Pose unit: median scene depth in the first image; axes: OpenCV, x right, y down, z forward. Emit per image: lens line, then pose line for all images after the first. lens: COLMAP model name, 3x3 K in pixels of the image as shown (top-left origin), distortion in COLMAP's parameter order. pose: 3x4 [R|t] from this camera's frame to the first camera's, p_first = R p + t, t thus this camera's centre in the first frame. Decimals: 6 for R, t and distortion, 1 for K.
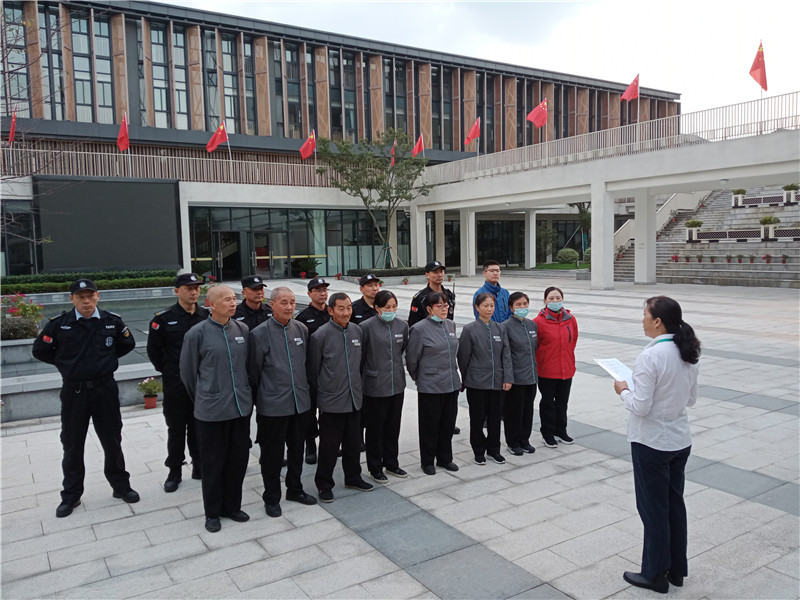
lens RADIAL K [[638.3, 0, 400.0], [0, 638.3, 300.0], [0, 0, 1]] dist [0.097576, -0.183347]
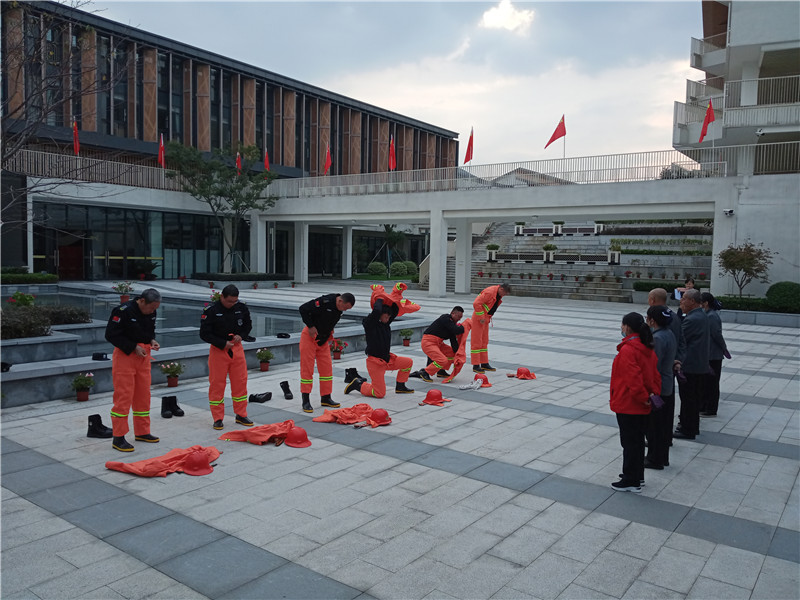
lens RADIAL K [[638.3, 0, 400.0], [0, 638.3, 300.0], [0, 0, 1]] dist [0.097576, -0.183347]
pose [[0.933522, 0.021649, 0.357865, -0.141552], [-0.016362, 0.999708, -0.017795, 0.008856], [-0.358146, 0.010757, 0.933604, -0.082103]]
